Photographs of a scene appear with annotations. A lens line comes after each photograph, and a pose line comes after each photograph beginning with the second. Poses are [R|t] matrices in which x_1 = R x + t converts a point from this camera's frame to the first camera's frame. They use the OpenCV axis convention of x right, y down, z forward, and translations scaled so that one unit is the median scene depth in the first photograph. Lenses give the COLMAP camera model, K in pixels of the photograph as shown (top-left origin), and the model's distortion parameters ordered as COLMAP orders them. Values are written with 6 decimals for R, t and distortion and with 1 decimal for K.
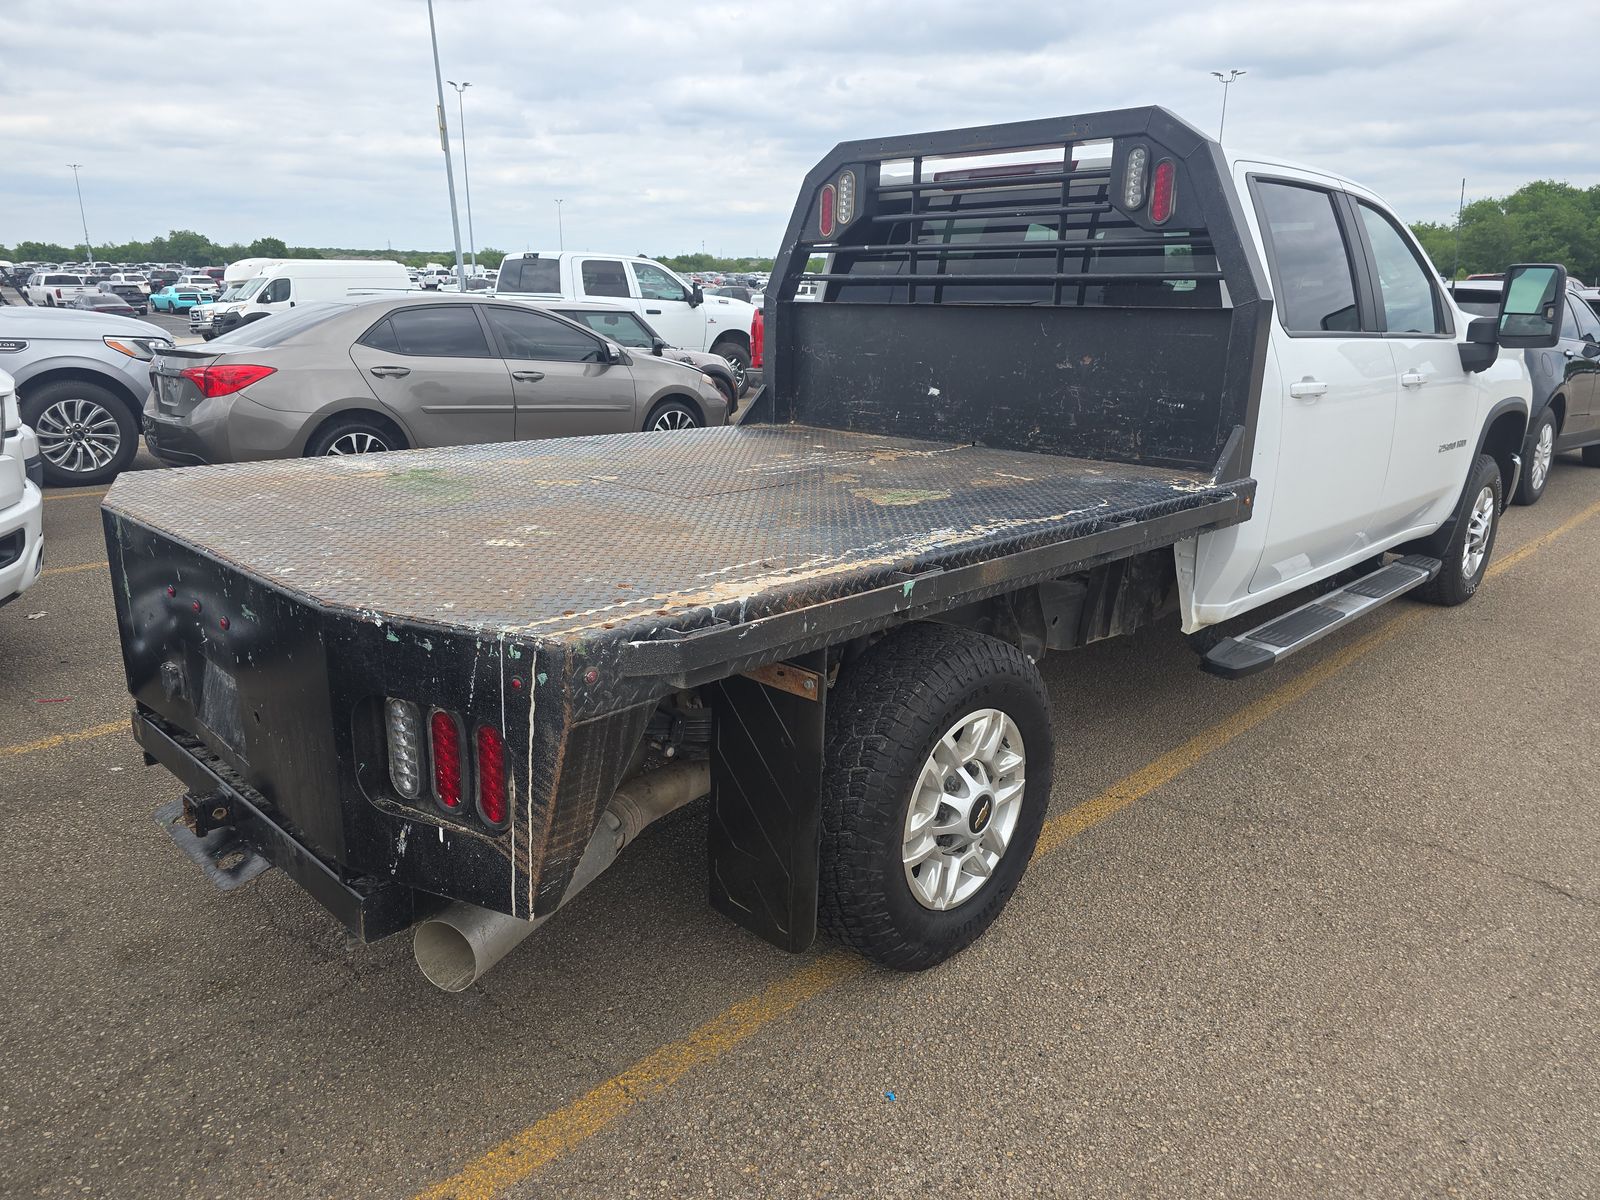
lens RADIAL K [[1095.0, 0, 793.2], [0, 1095.0, 593.8], [0, 0, 1]] dist [0.034024, -0.042151]
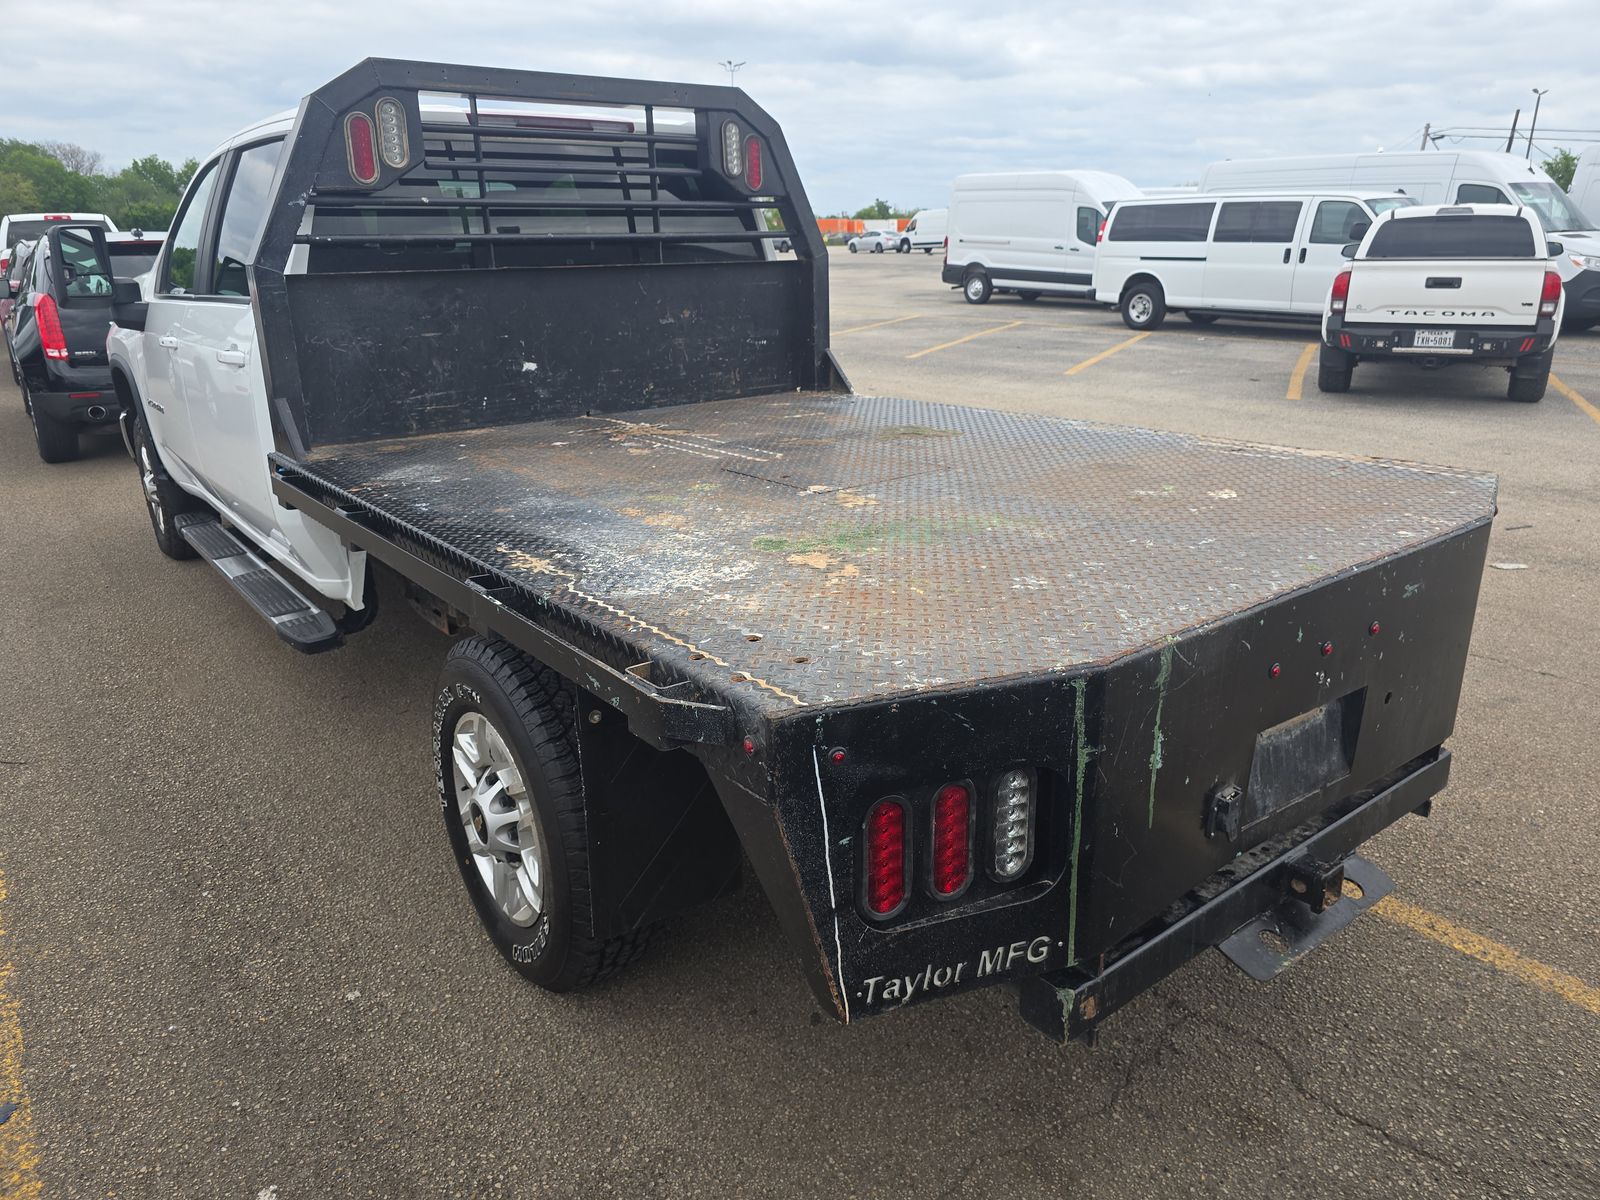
lens RADIAL K [[1095.0, 0, 793.2], [0, 1095.0, 593.8], [0, 0, 1]] dist [0.034024, -0.042151]
pose [[0.152477, -0.302533, 0.940864, -0.783057], [0.287655, 0.924364, 0.250610, -0.187600], [-0.945519, 0.232432, 0.227969, 0.680485]]
